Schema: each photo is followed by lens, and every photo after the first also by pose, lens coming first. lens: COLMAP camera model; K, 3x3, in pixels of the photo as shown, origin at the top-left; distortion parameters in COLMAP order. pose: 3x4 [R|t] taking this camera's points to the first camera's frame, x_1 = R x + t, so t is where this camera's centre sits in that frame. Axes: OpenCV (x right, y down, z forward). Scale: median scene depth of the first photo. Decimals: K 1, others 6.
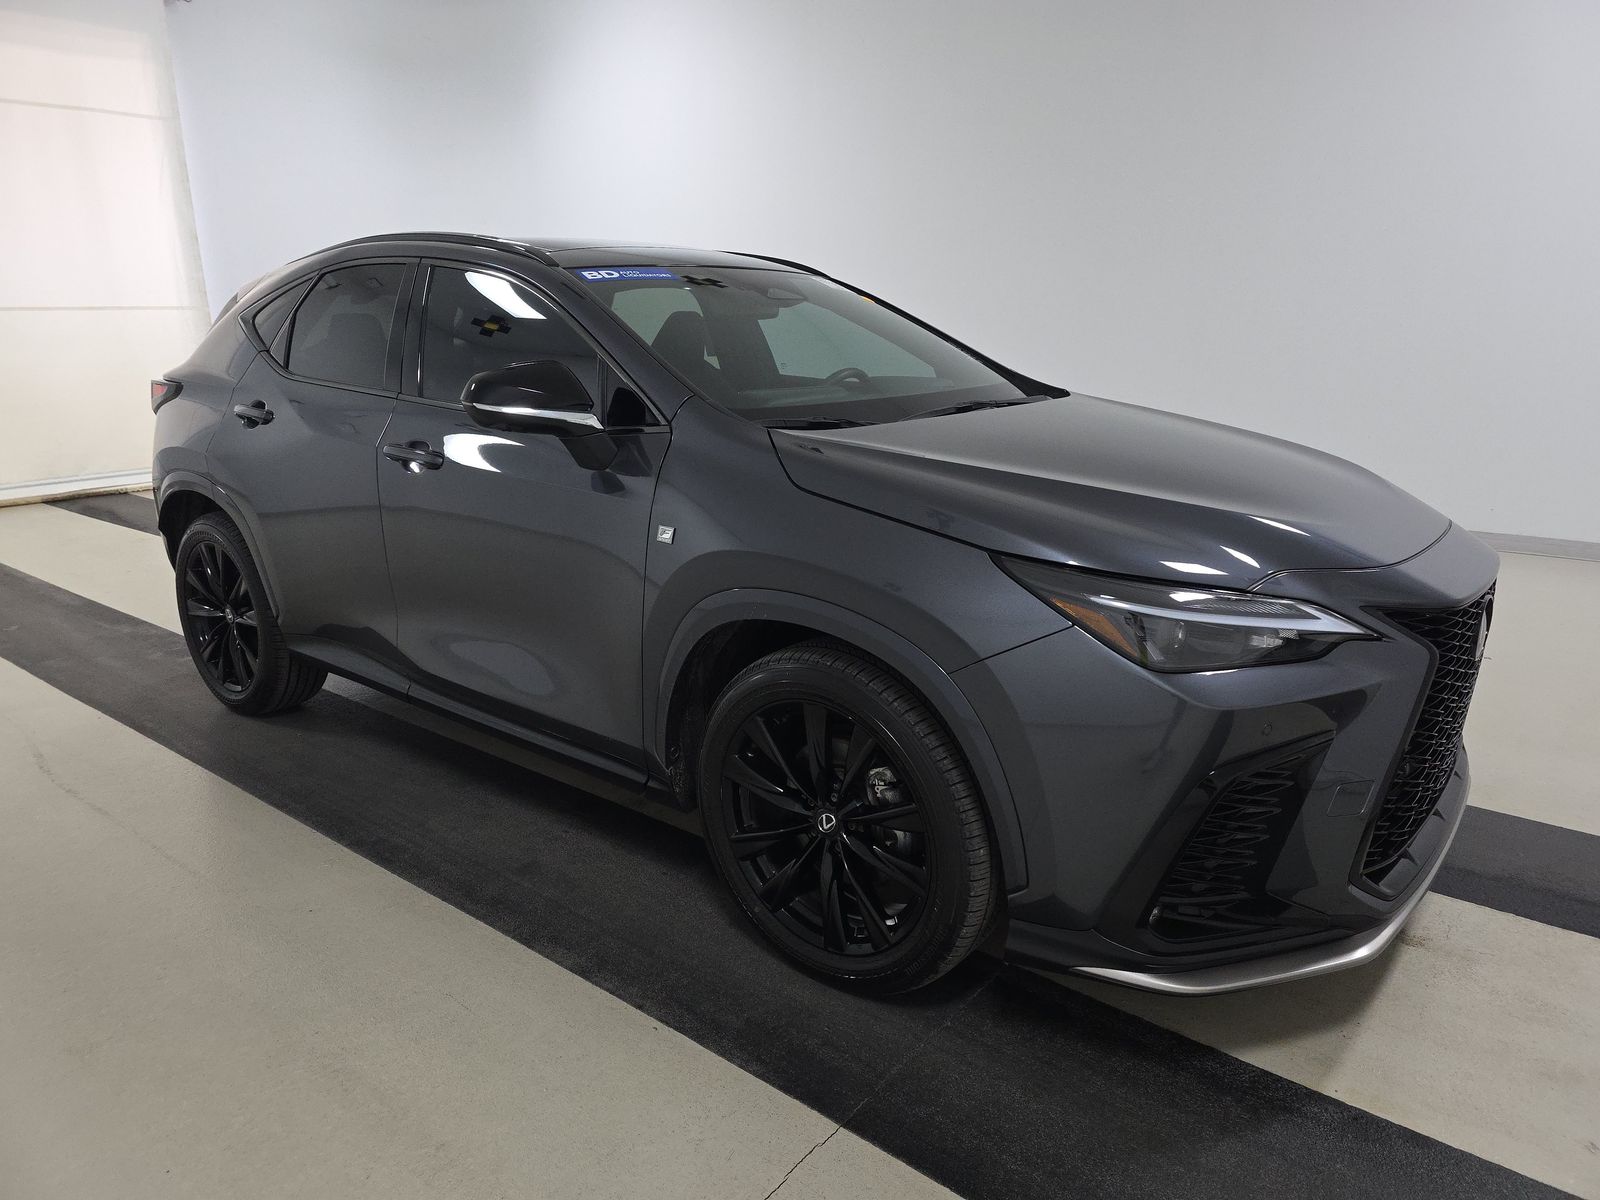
lens RADIAL K [[1091.0, 0, 800.0], [0, 1091.0, 600.0], [0, 0, 1]] dist [-0.000489, -0.052636]
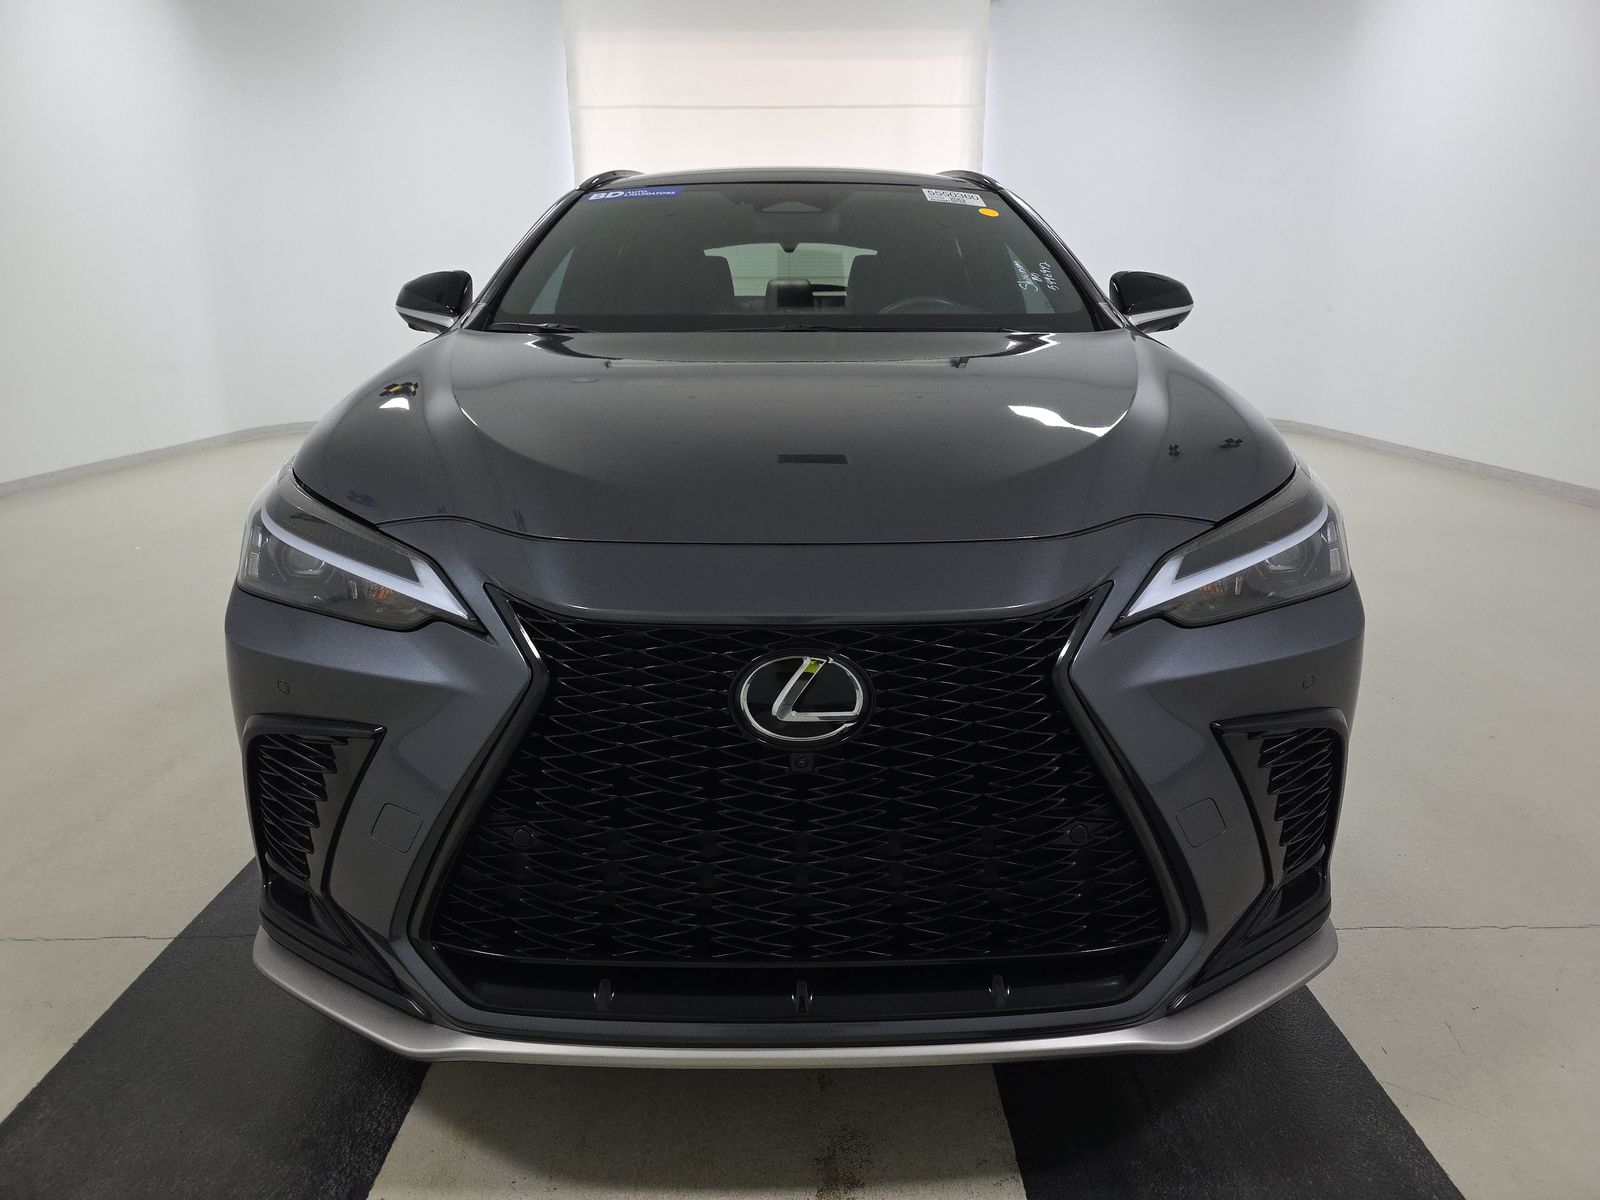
lens RADIAL K [[1091.0, 0, 800.0], [0, 1091.0, 600.0], [0, 0, 1]] dist [-0.000489, -0.052636]
pose [[0.634893, 0.199476, -0.746405, 0.766823], [-0.188911, 0.976851, 0.100375, -0.061547], [0.749149, 0.077277, 0.657879, 0.446821]]
